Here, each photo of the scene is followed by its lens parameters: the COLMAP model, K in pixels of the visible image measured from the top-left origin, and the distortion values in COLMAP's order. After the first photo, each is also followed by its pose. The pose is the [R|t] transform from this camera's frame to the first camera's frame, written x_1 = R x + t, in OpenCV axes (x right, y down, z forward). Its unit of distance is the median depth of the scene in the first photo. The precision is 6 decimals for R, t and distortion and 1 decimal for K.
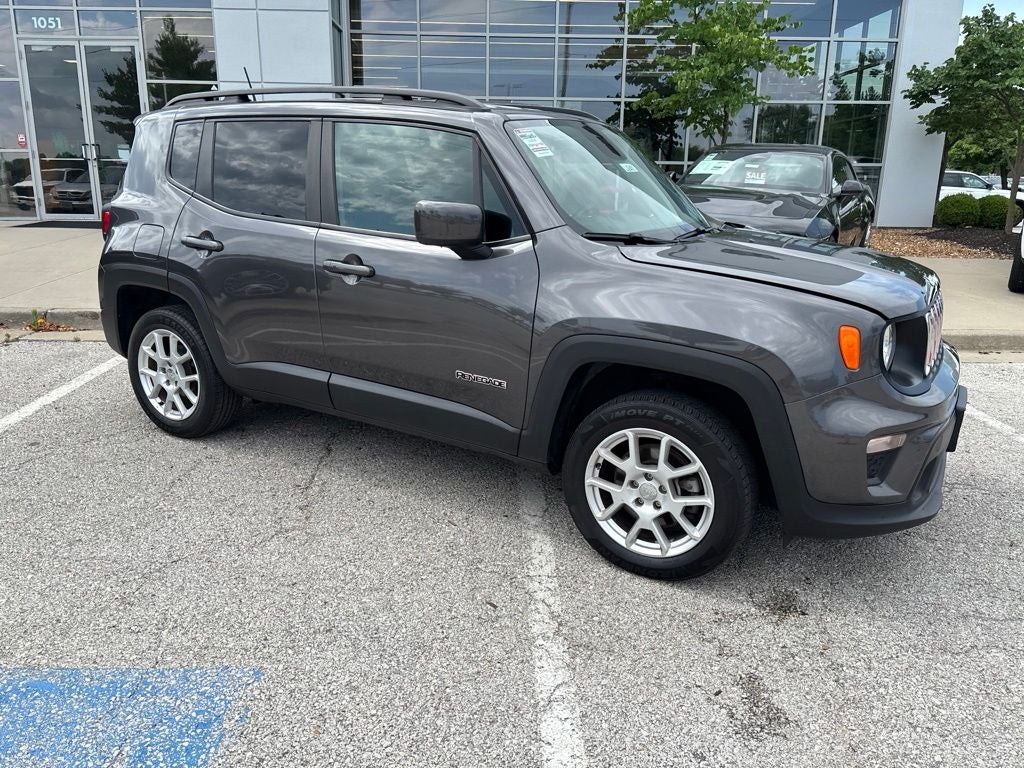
lens RADIAL K [[778.3, 0, 510.9], [0, 778.3, 387.0], [0, 0, 1]] dist [0.049896, -0.062796]
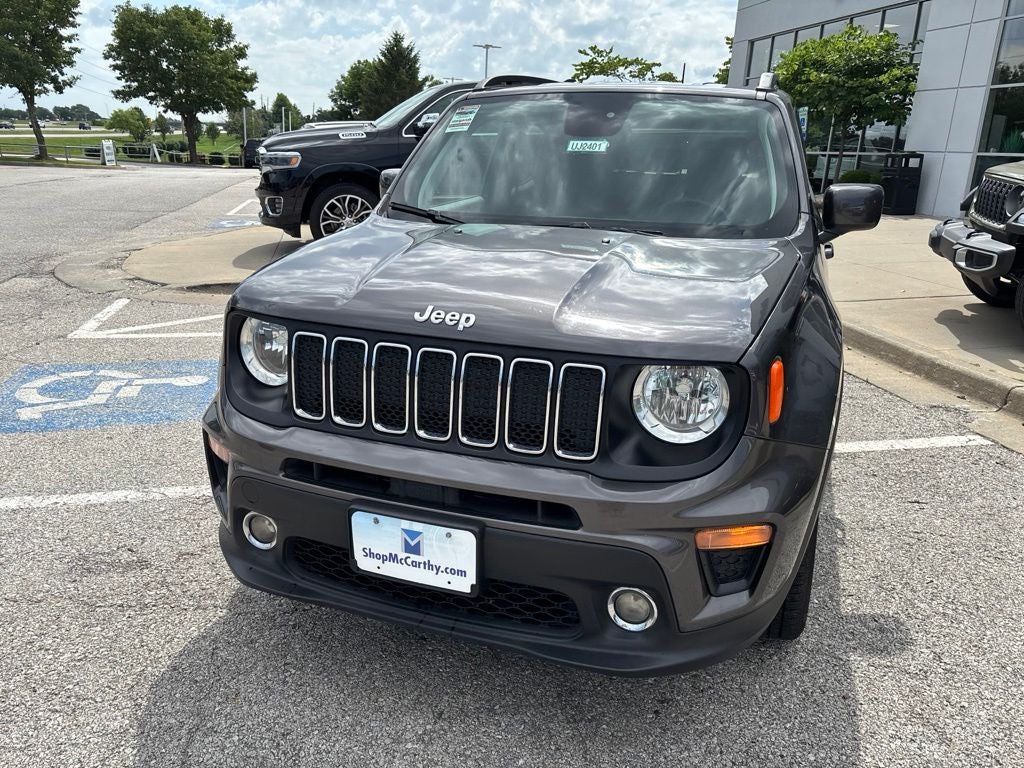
lens RADIAL K [[778.3, 0, 509.7], [0, 778.3, 377.8], [0, 0, 1]] dist [0.049896, -0.062796]
pose [[0.181038, 0.269352, -0.945872, 1.138904], [-0.293960, 0.932617, 0.209314, -0.235791], [0.938516, 0.240155, 0.248018, 0.911040]]
